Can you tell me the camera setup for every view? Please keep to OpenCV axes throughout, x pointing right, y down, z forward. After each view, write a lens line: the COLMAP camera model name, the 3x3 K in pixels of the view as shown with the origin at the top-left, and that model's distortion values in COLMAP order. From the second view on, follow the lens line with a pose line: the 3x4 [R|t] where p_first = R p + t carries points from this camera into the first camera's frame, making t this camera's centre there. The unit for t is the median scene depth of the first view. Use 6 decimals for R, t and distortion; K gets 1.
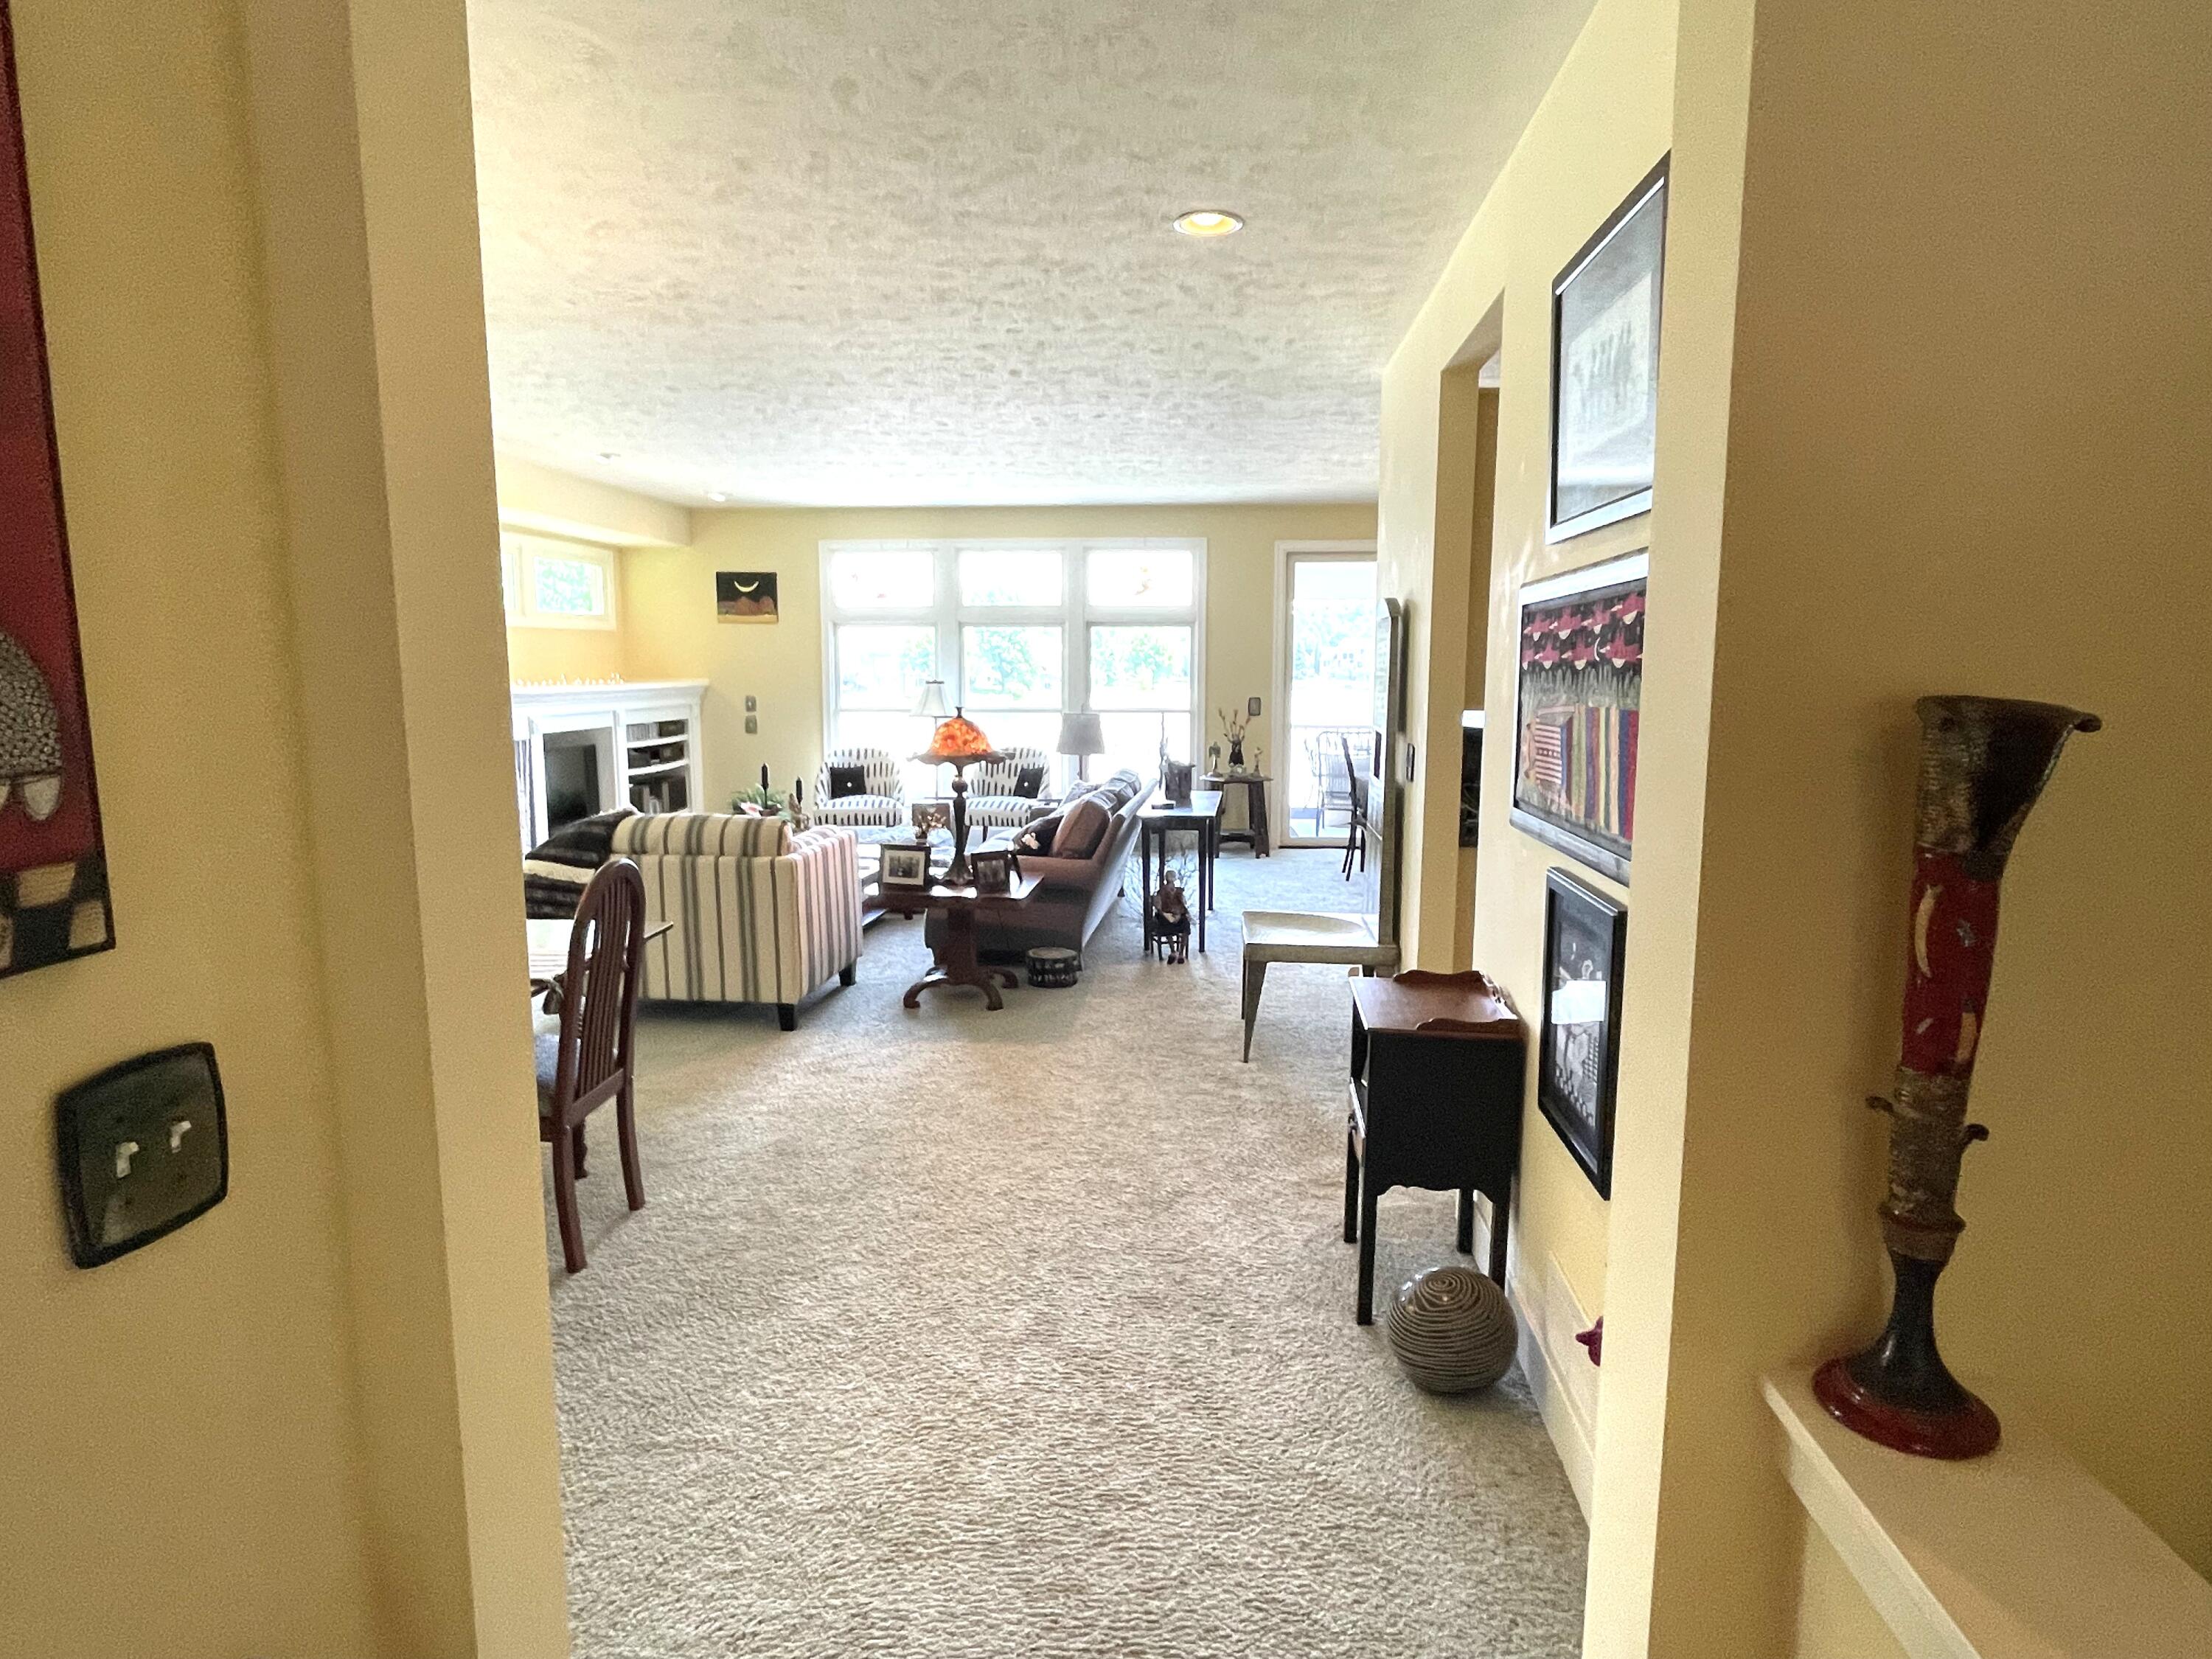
lens RADIAL K [[1255.4, 0, 1111.0], [0, 1255.4, 833.9], [0, 0, 1]] dist [-0.001719, -0.001348]
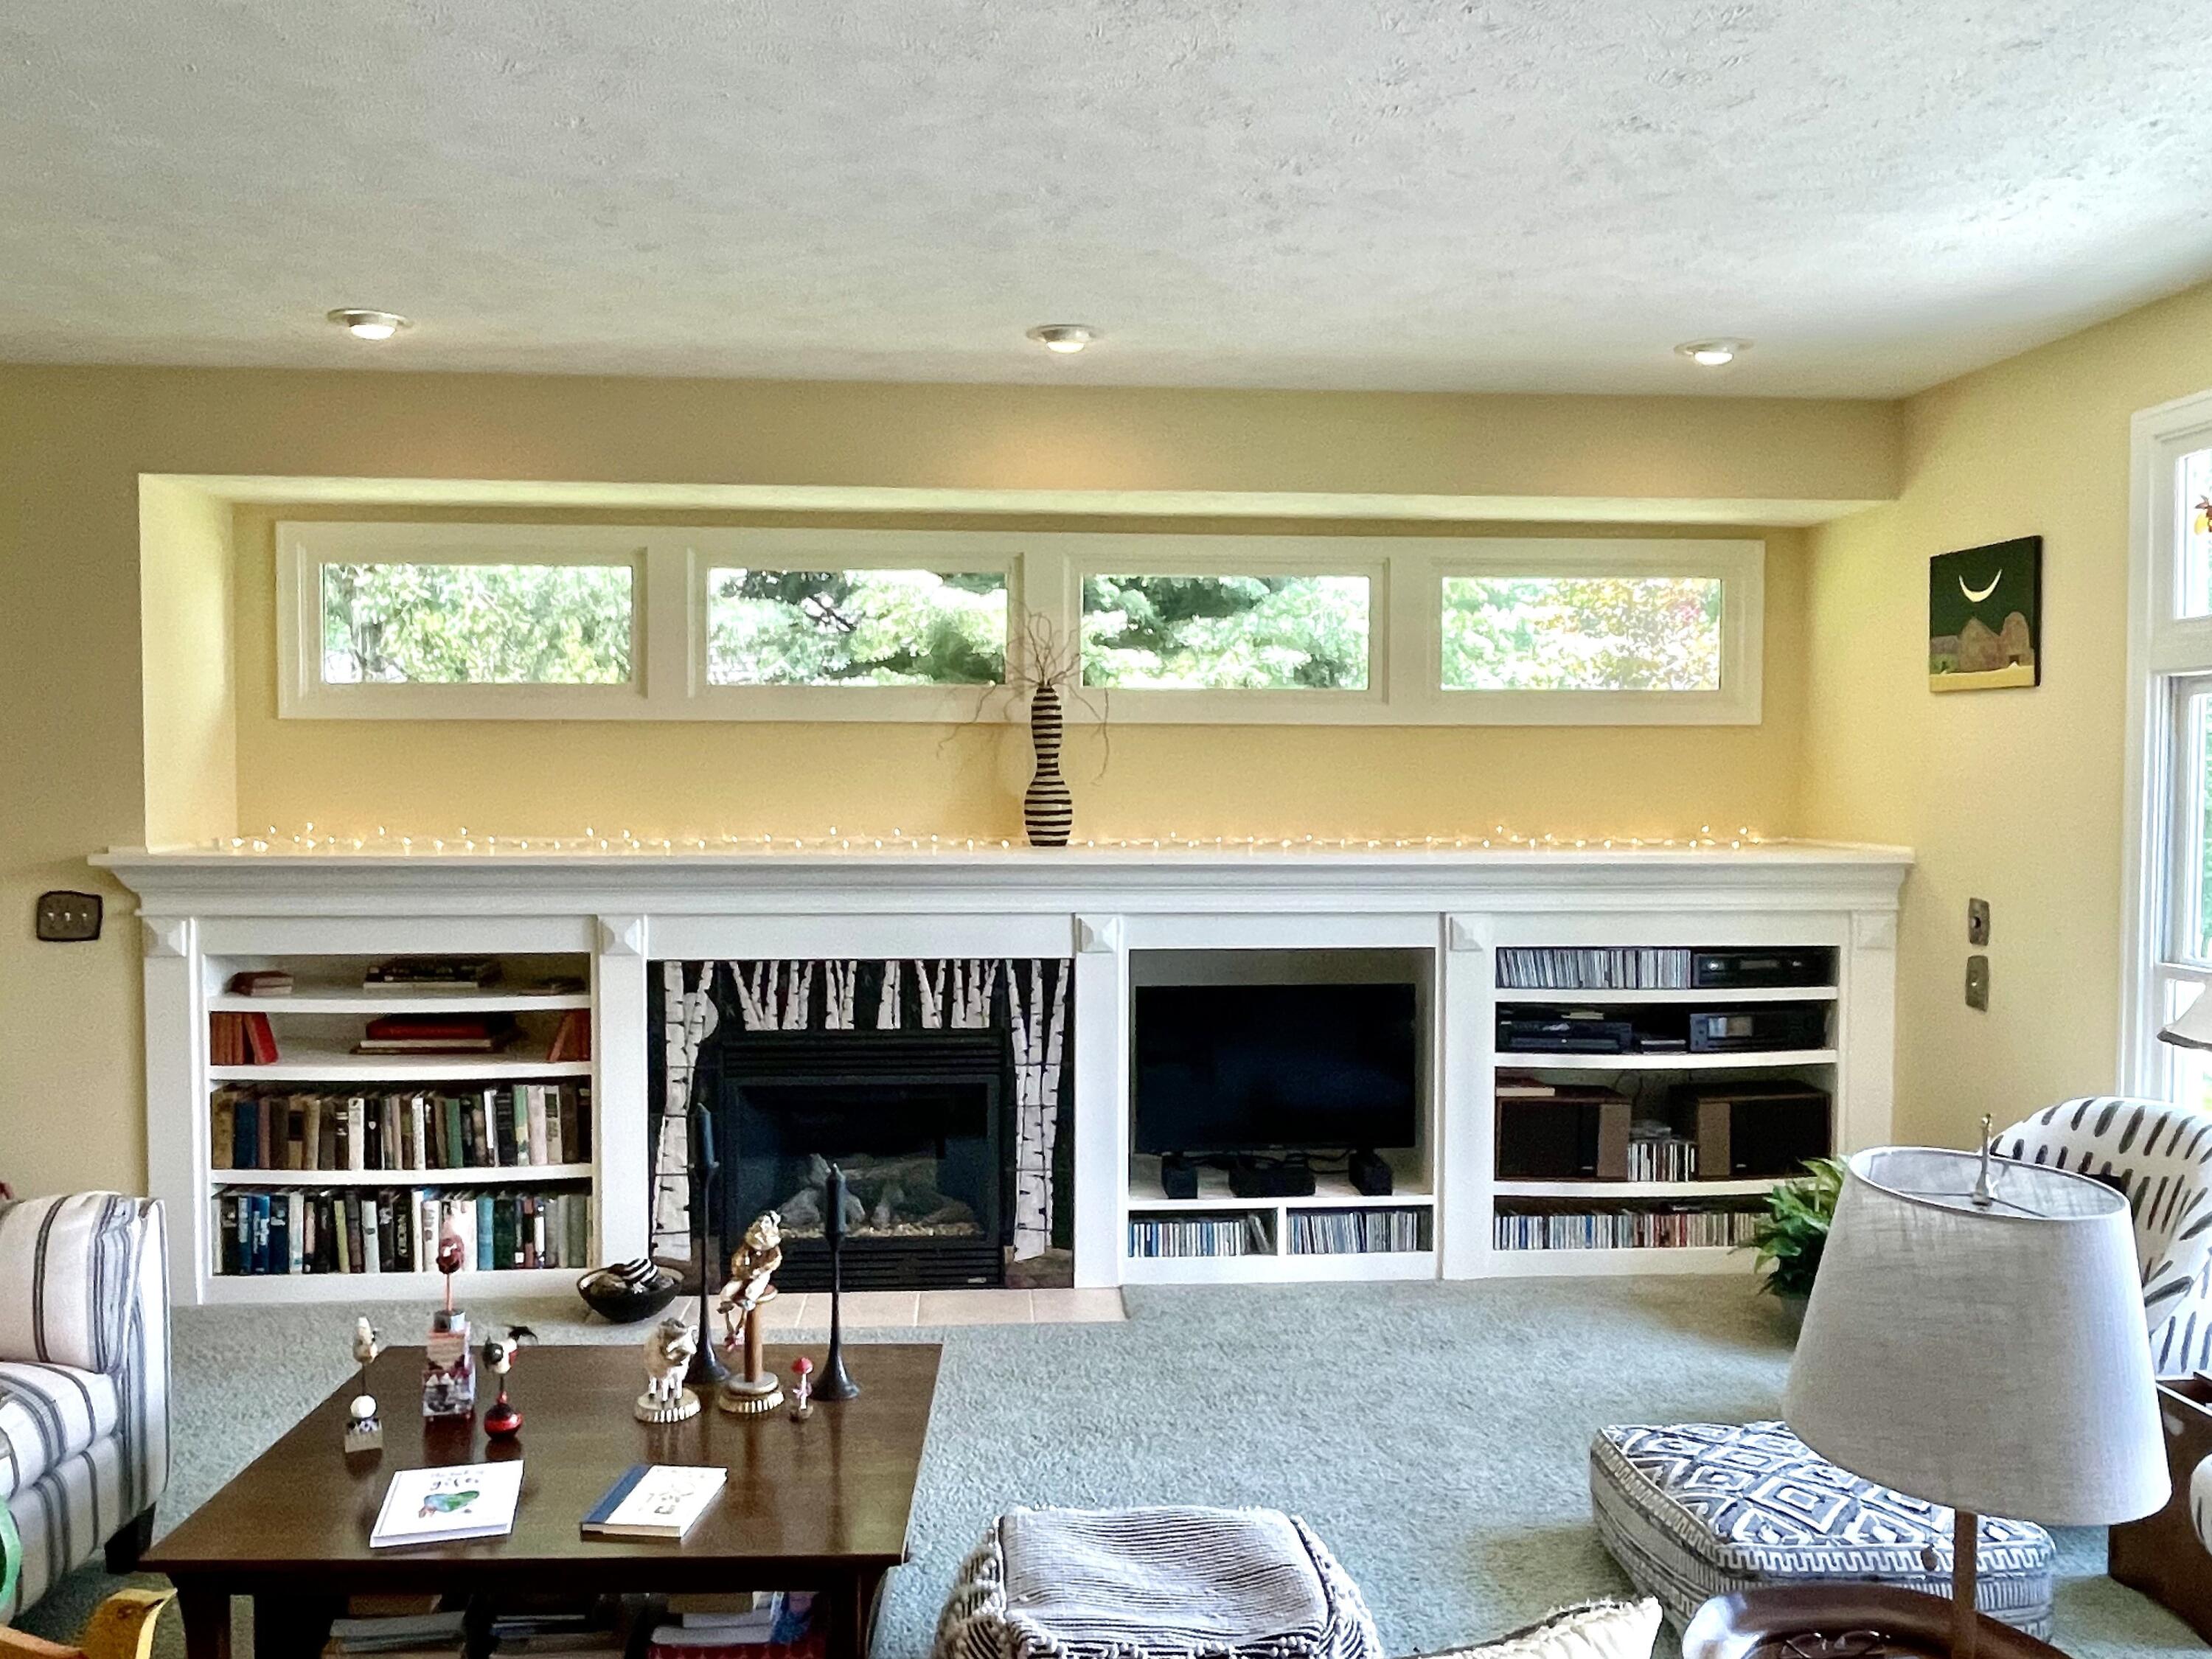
lens RADIAL K [[1658.6, 0, 1095.9], [0, 1658.6, 826.7], [0, 0, 1]] dist [0.003313, 0.000026]
pose [[0.165065, 0.030891, -0.985799, 0.233896], [-0.134391, 0.990892, 0.008548, -0.189301], [0.977084, 0.131072, 0.167713, 1.279095]]
